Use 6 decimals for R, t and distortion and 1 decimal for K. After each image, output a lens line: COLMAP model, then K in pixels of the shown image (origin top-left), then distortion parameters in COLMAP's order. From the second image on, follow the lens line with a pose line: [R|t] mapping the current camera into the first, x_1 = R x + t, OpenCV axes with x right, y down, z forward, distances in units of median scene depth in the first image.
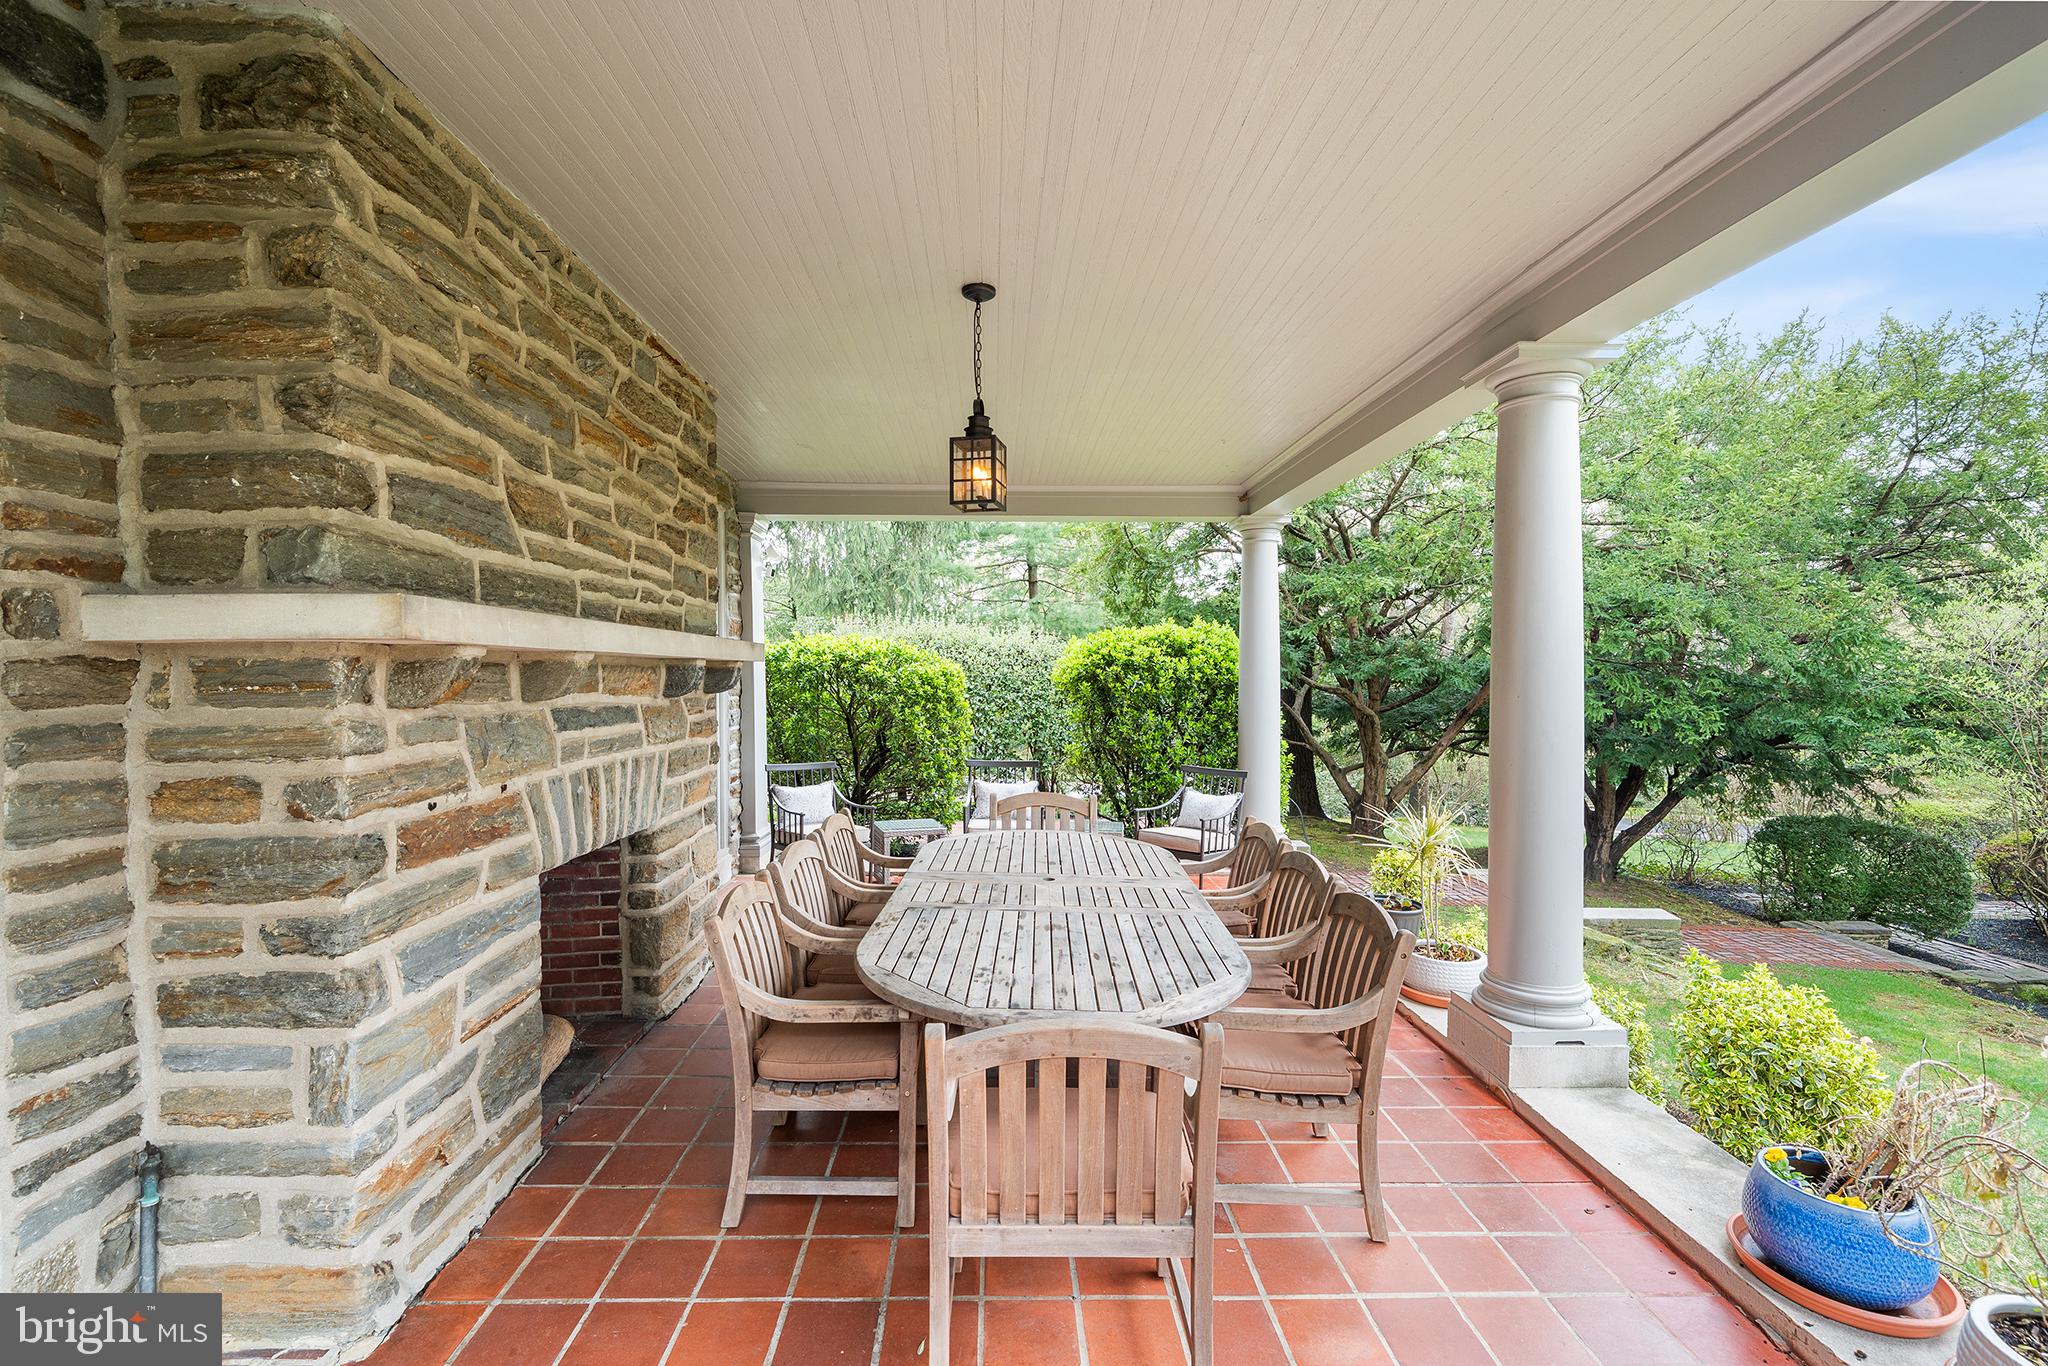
lens RADIAL K [[896.2, 0, 1017.6], [0, 896.2, 683.8], [0, 0, 1]] dist [0.004890, 0.000369]
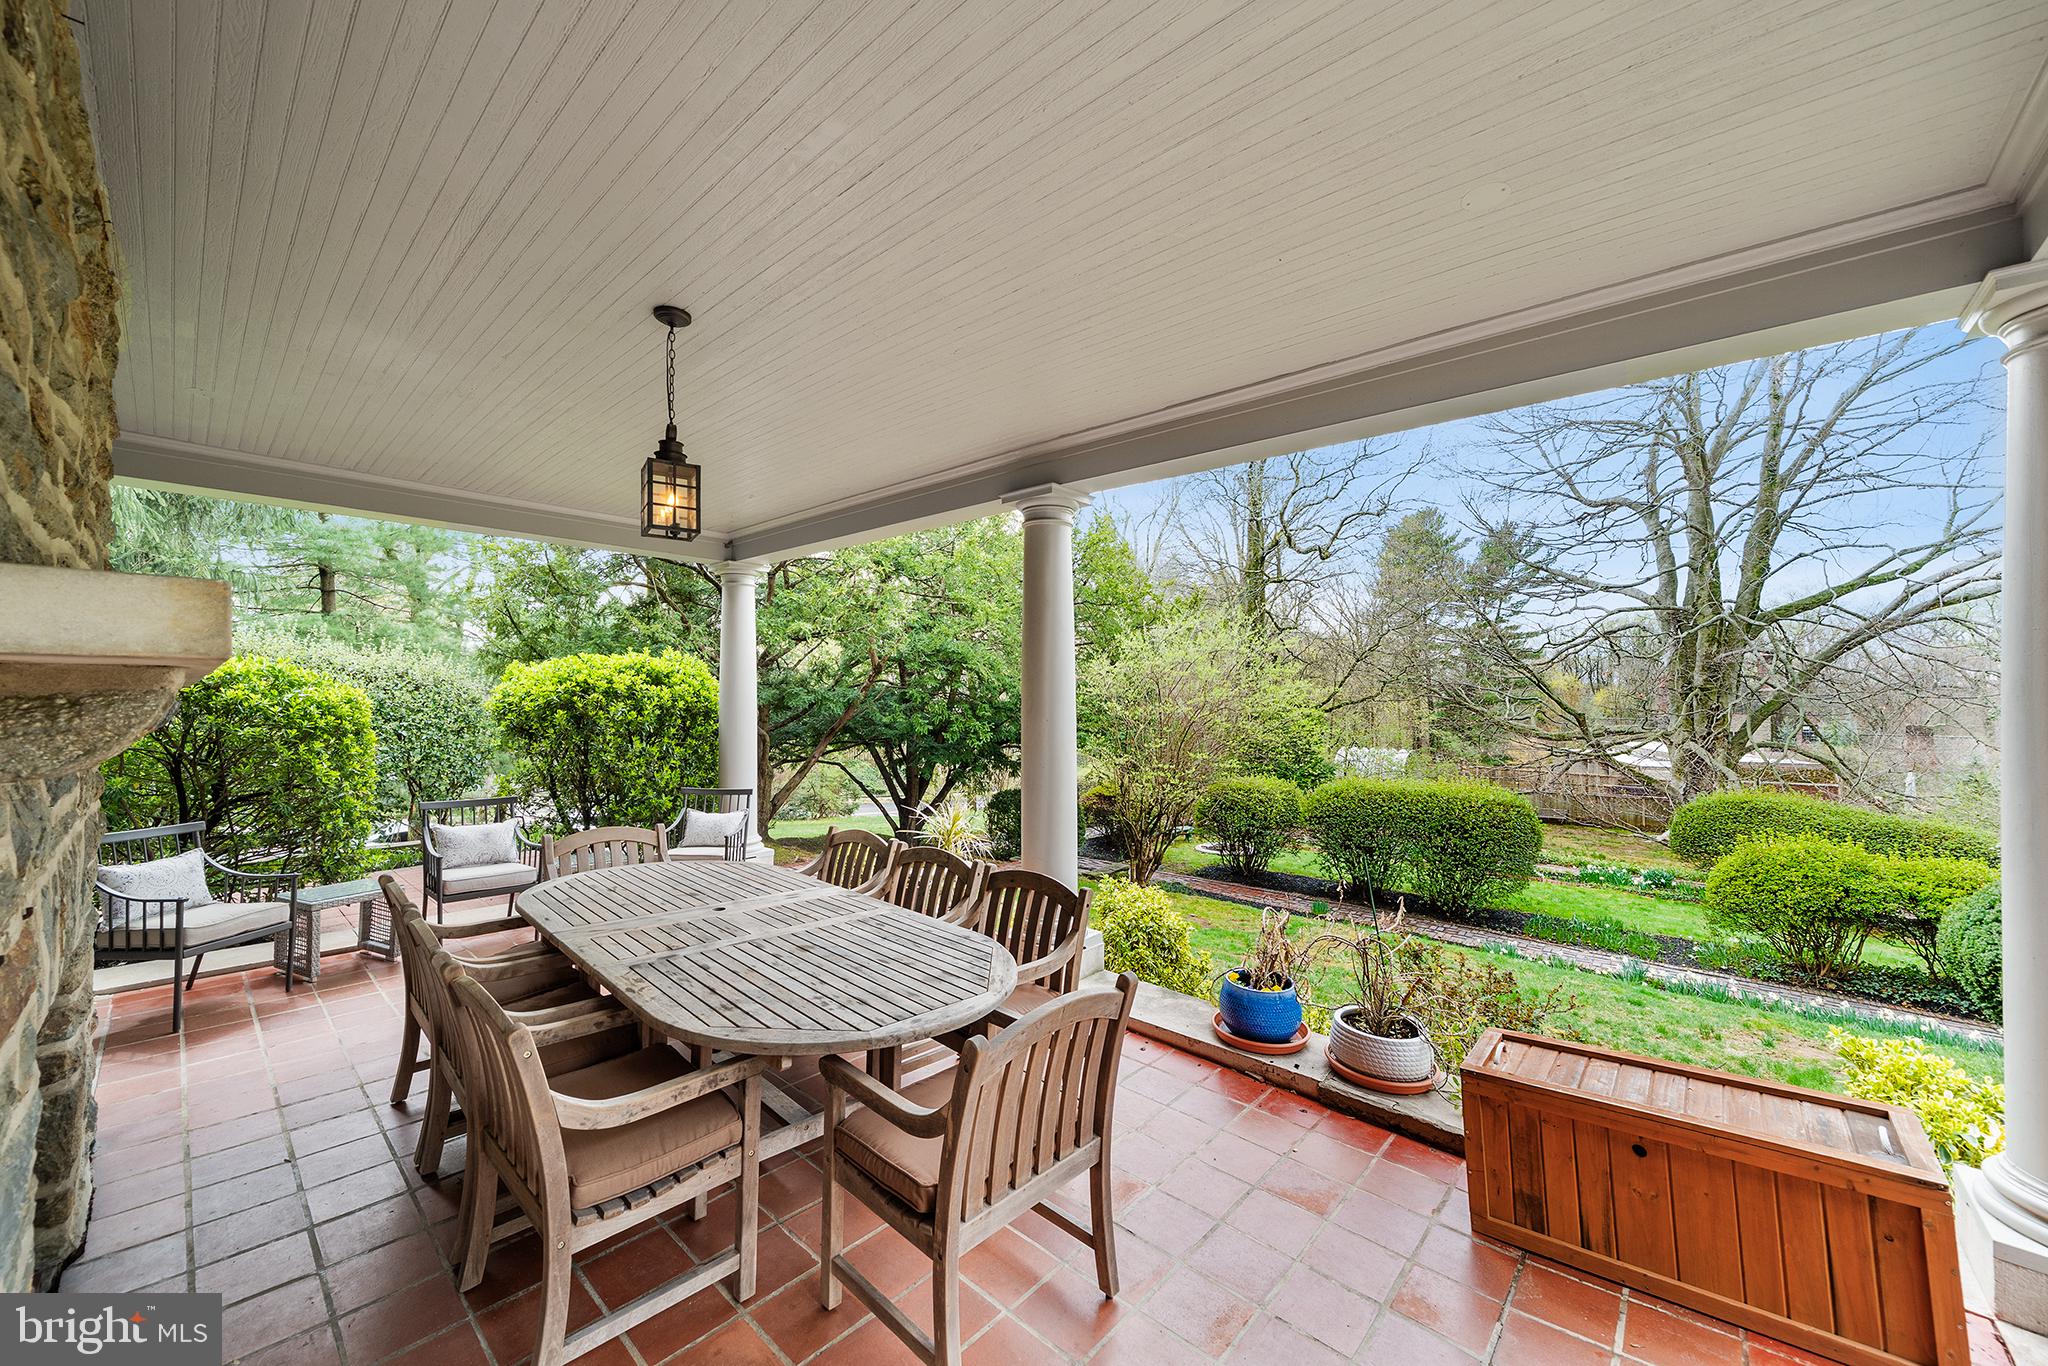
lens RADIAL K [[761.3, 0, 1022.8], [0, 761.3, 680.7], [0, 0, 1]] dist [0.002249, 0.000021]
pose [[0.696054, 0.021221, 0.717675, -0.276982], [0.003690, 0.999444, -0.033131, -0.007599], [-0.717979, 0.025710, 0.695589, 0.119913]]
